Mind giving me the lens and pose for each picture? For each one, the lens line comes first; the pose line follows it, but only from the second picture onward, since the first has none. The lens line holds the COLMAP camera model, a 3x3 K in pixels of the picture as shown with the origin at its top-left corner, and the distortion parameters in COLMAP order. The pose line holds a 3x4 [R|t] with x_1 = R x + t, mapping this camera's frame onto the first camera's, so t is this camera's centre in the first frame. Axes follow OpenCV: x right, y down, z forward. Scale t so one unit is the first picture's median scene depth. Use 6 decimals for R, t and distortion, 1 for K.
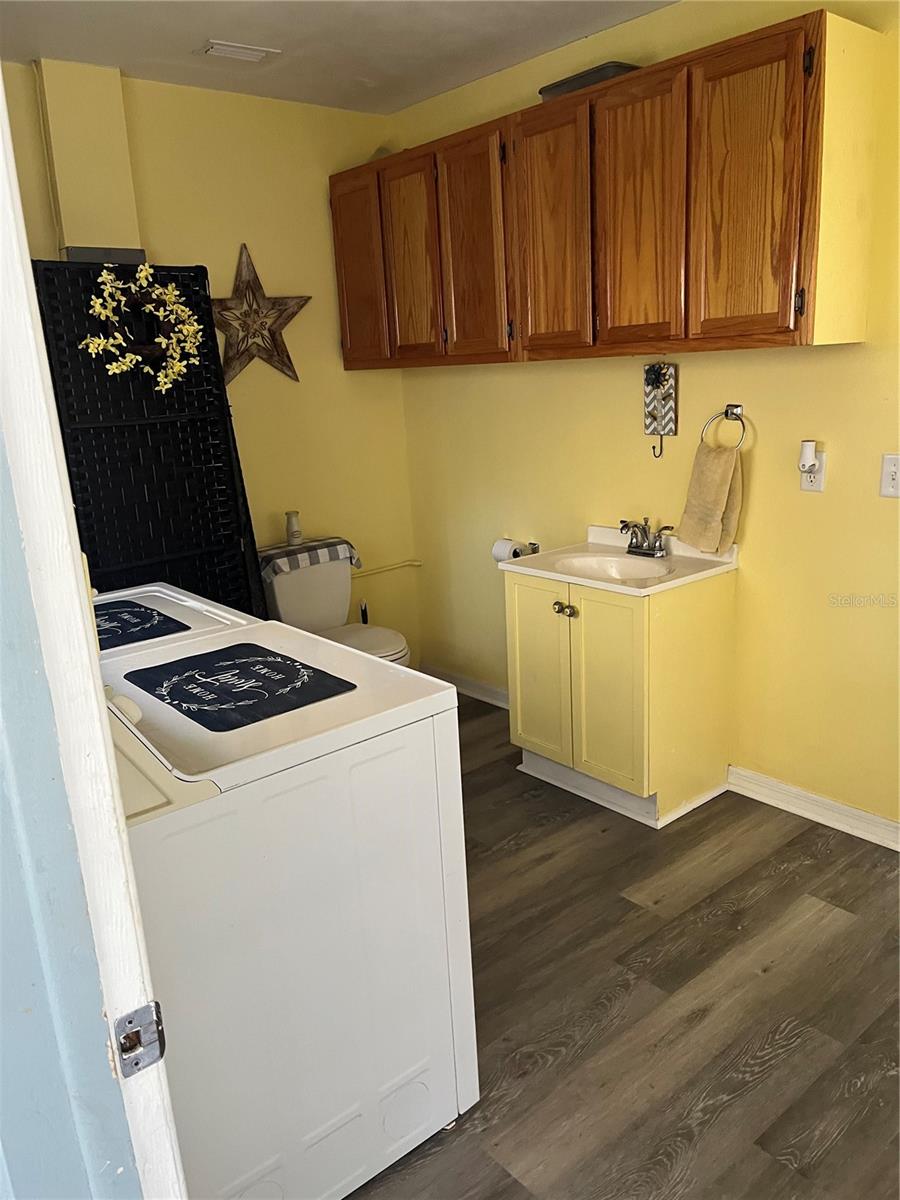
lens RADIAL K [[912.7, 0, 451.2], [0, 912.7, 602.2], [0, 0, 1]] dist [0.004119, -0.007912]
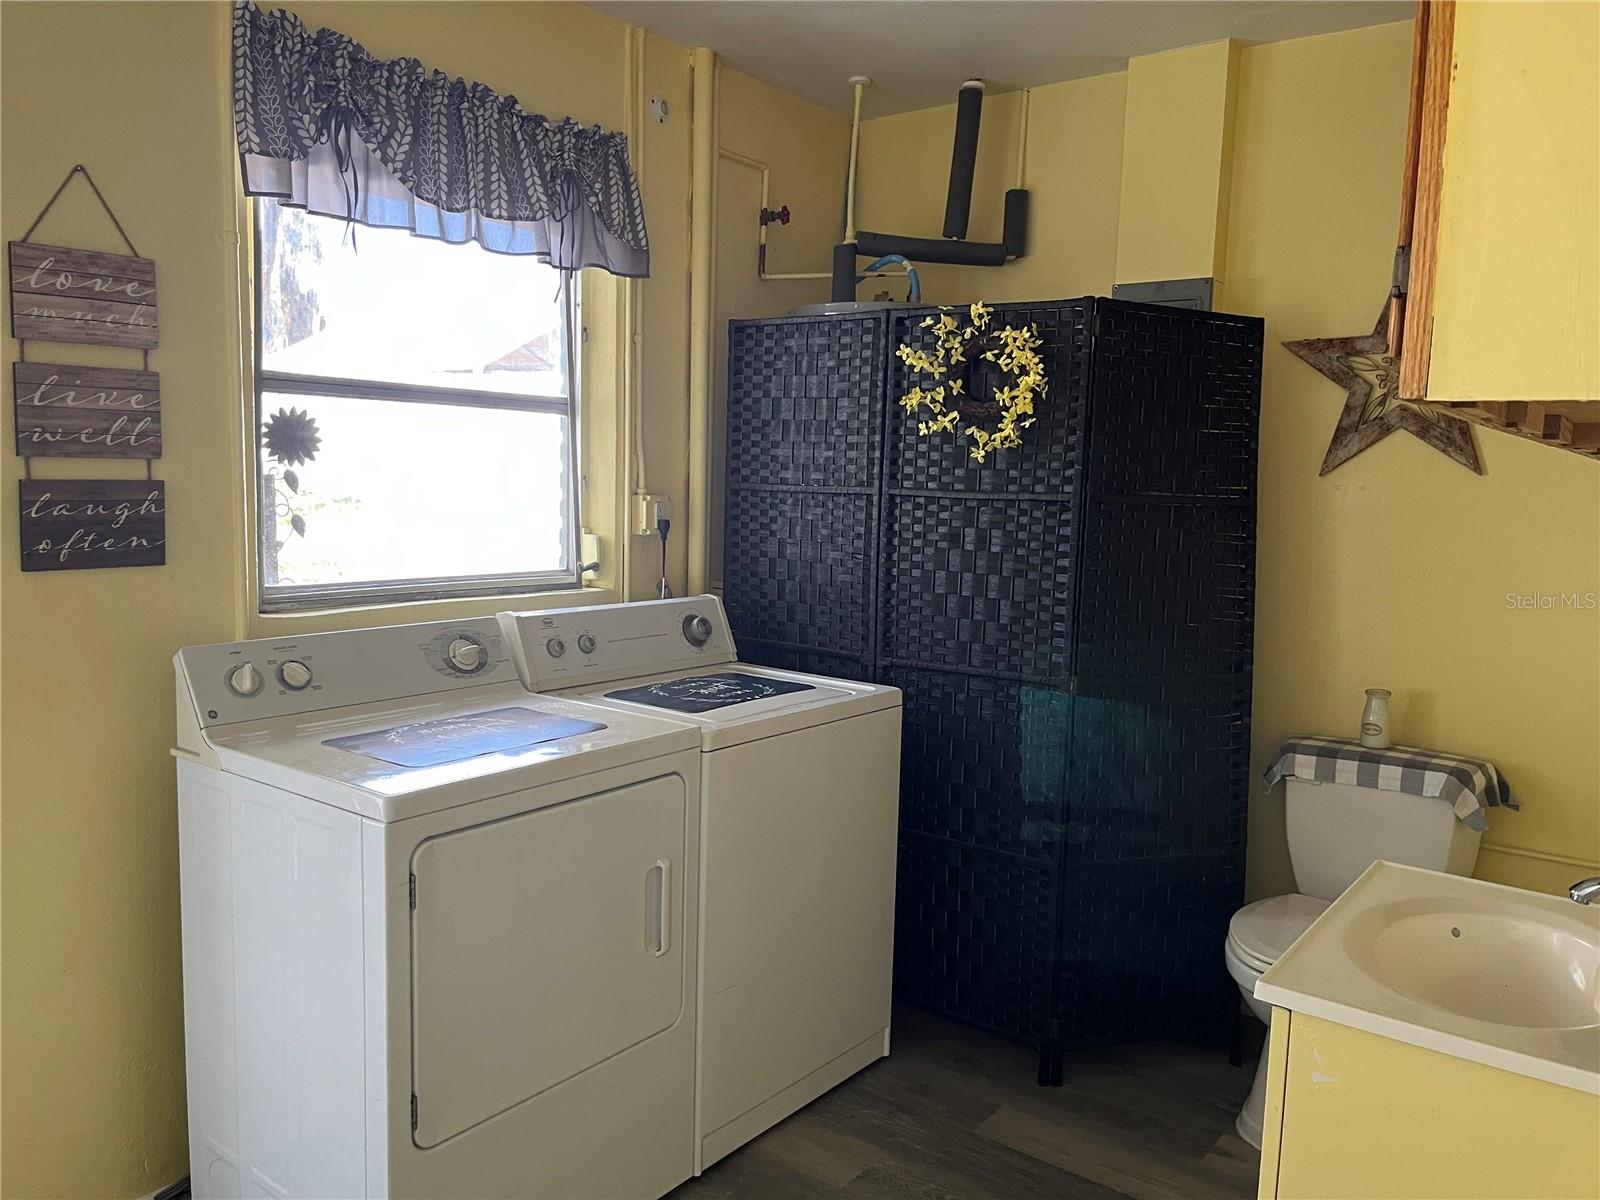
lens RADIAL K [[1216.9, 0, 798.7], [0, 1216.9, 602.0], [0, 0, 1]] dist [0.004119, -0.007912]
pose [[0.214395, 0.151398, -0.964942, 0.662645], [-0.281058, 0.955694, 0.087500, -0.161206], [0.935436, 0.252445, 0.247448, 0.625934]]
